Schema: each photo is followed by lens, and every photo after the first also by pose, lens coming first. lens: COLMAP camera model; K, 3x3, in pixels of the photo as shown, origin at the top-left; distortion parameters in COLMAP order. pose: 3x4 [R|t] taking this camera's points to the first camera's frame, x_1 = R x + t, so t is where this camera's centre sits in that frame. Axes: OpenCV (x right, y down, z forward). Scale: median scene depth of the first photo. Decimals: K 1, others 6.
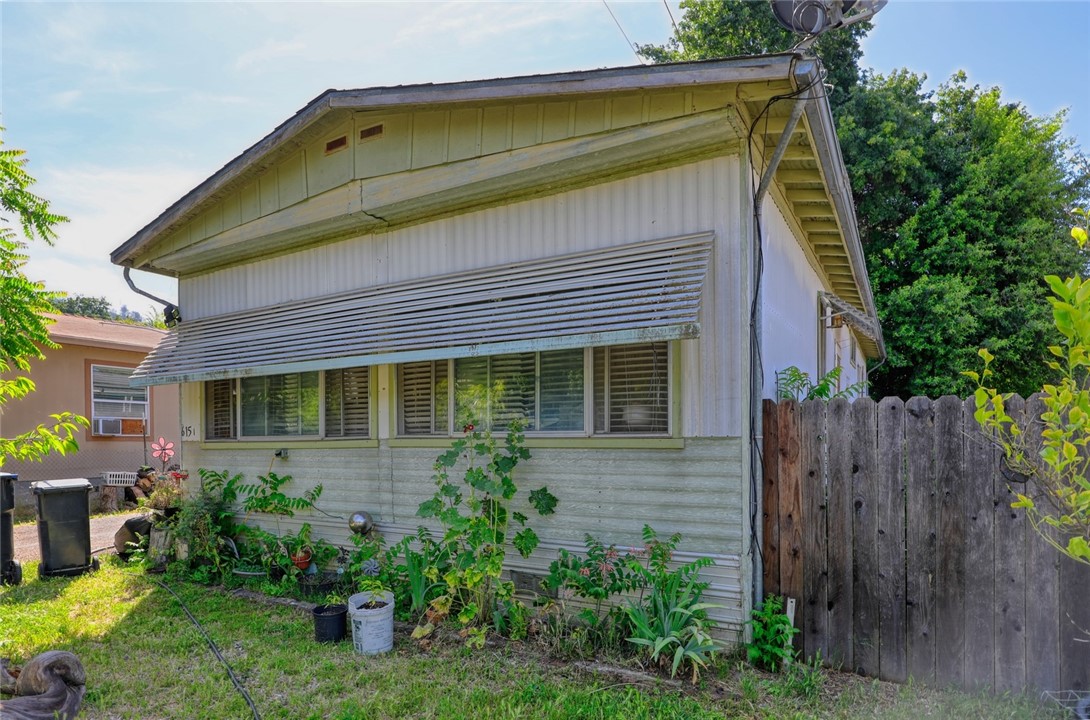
lens RADIAL K [[643.3, 0, 538.8], [0, 643.3, 439.9], [0, 0, 1]] dist [-0.002166, -0.000643]
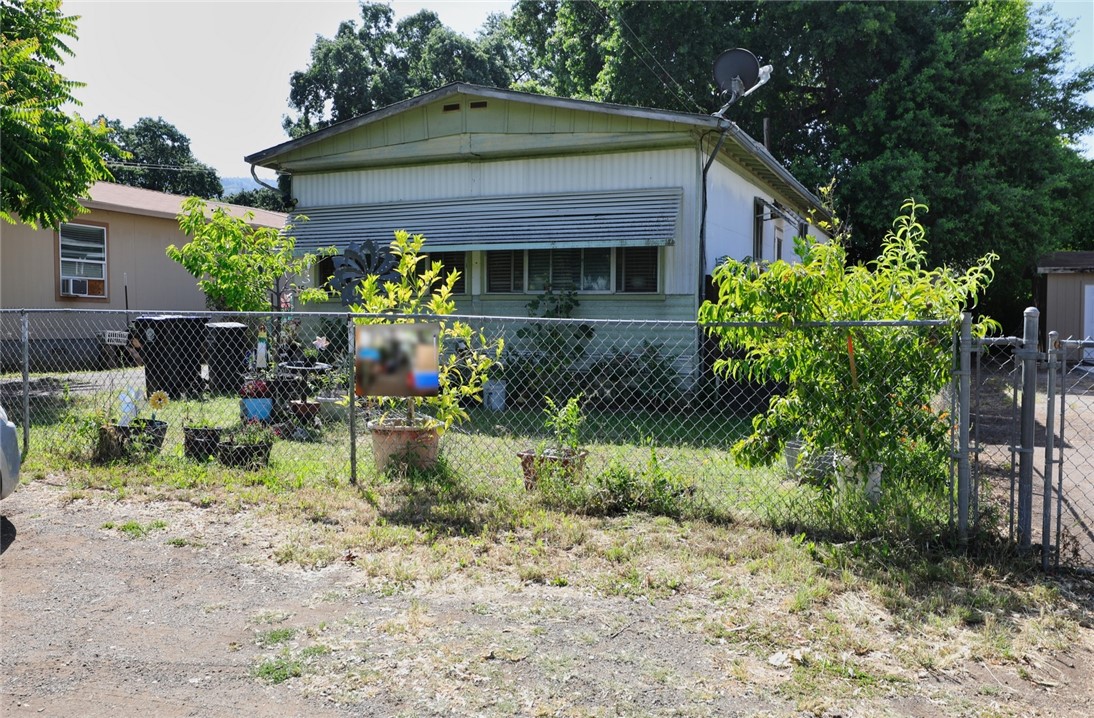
lens RADIAL K [[946.5, 0, 547.0], [0, 946.5, 359.0], [0, 0, 1]] dist [-0.011808, -0.004756]
pose [[0.991495, 0.009463, 0.129802, -0.268522], [-0.014256, 0.999249, 0.036043, 0.050673], [-0.129363, -0.037587, 0.990885, -0.965918]]
